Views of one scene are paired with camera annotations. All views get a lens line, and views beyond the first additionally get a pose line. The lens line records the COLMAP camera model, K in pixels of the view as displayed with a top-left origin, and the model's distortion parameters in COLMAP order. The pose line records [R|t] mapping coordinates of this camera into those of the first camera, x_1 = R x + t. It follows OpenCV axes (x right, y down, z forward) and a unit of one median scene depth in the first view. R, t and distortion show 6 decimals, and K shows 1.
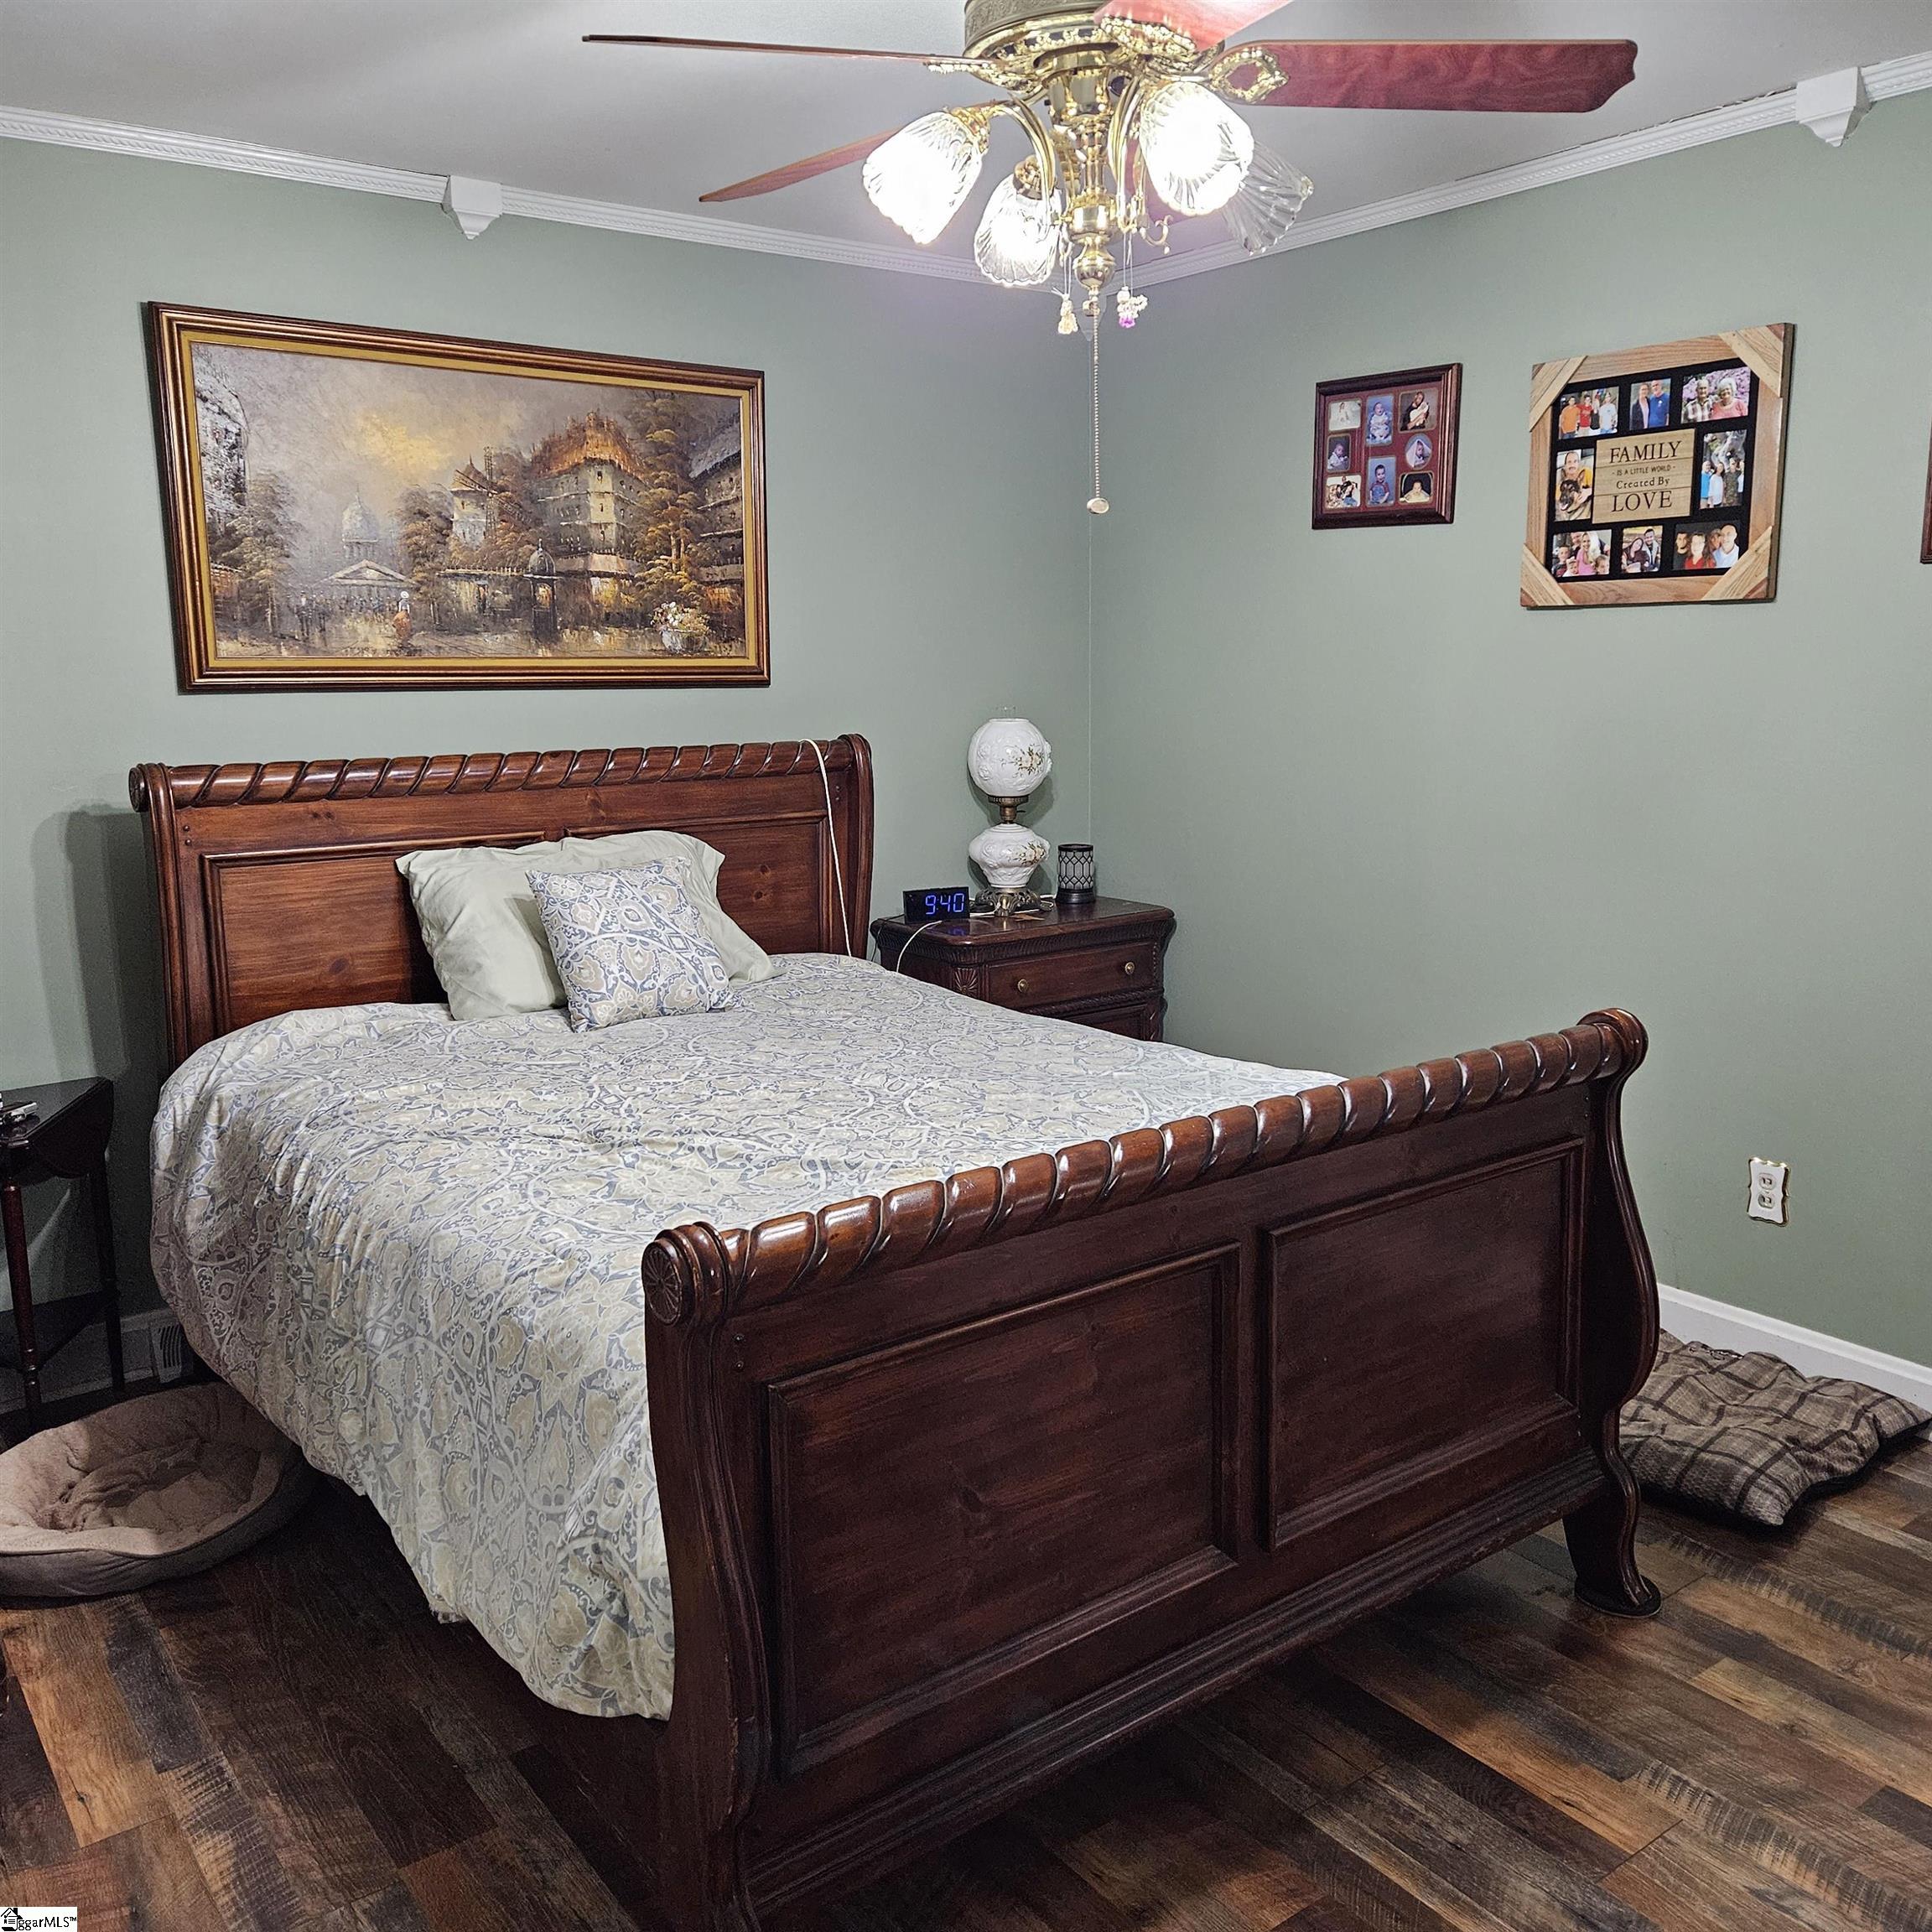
lens RADIAL K [[1701.6, 0, 964.8], [0, 1701.6, 974.1], [0, 0, 1]] dist [0.090659, -0.083543]
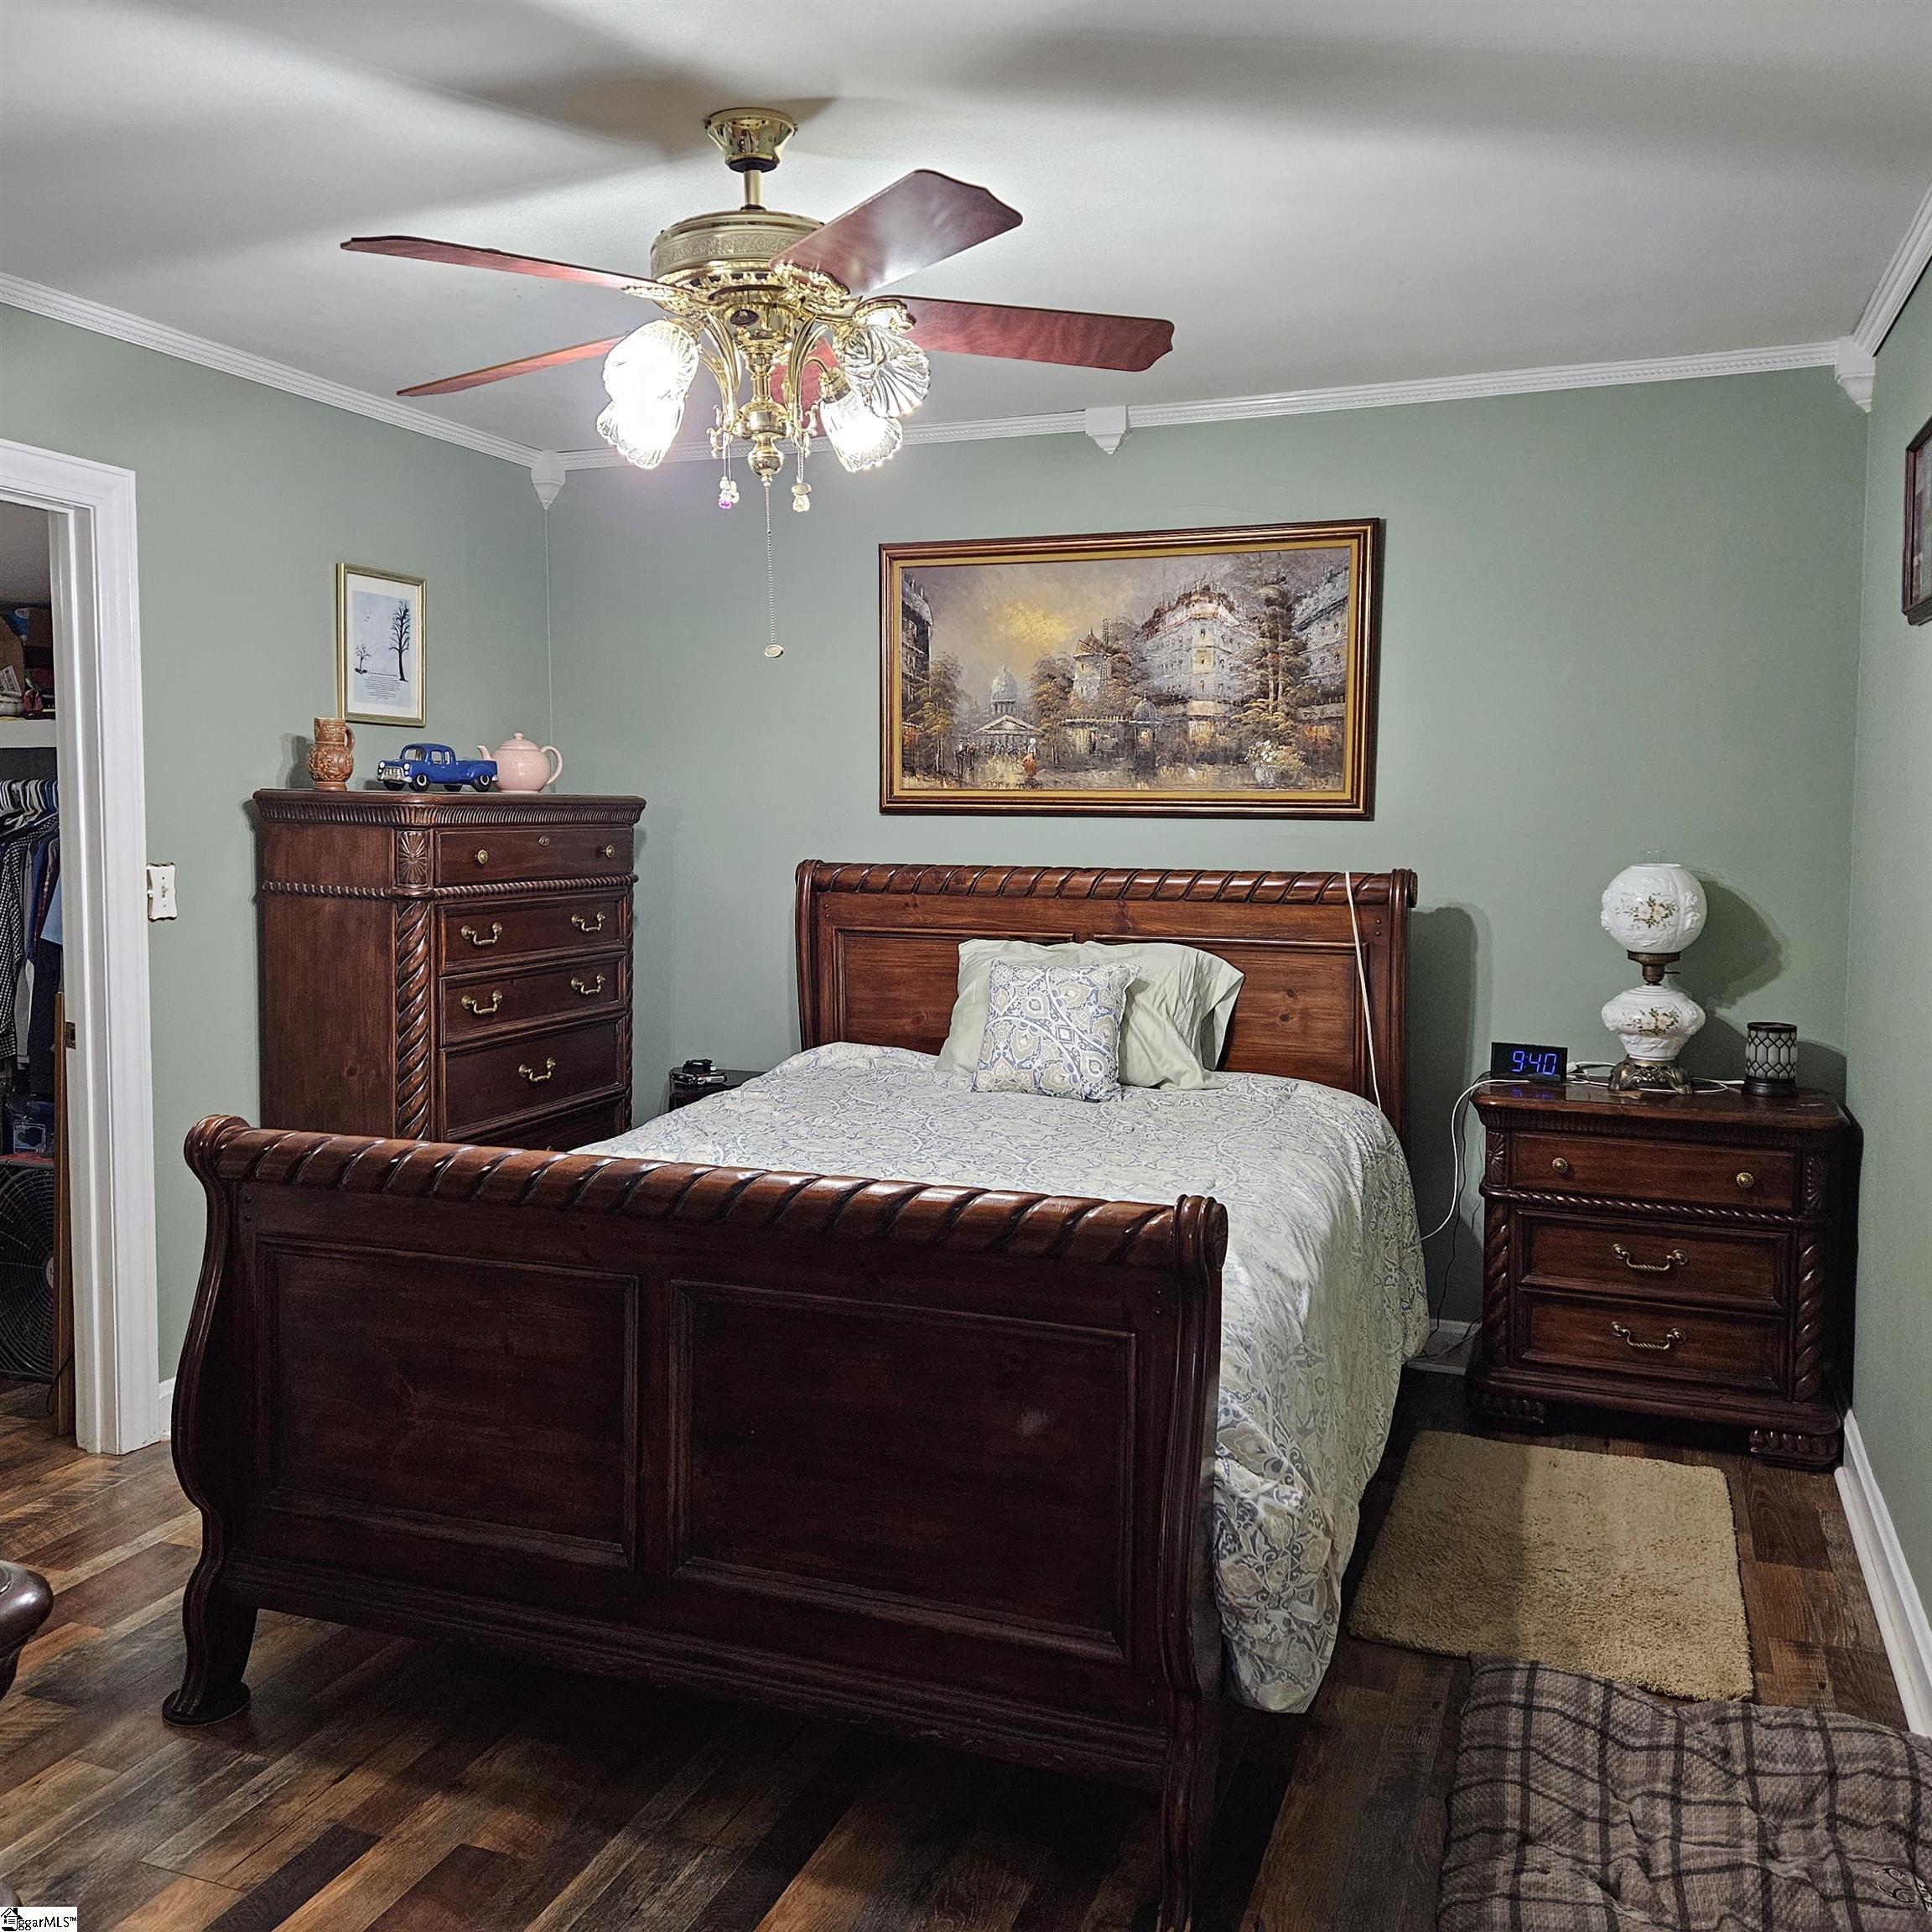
lens RADIAL K [[1701.6, 0, 970.0], [0, 1701.6, 962.8], [0, 0, 1]] dist [0.090659, -0.083543]
pose [[0.529014, 0.090379, -0.843786, 0.695279], [-0.169195, 0.985582, -0.000510, -0.049988], [0.831575, 0.143034, 0.536679, 0.305749]]
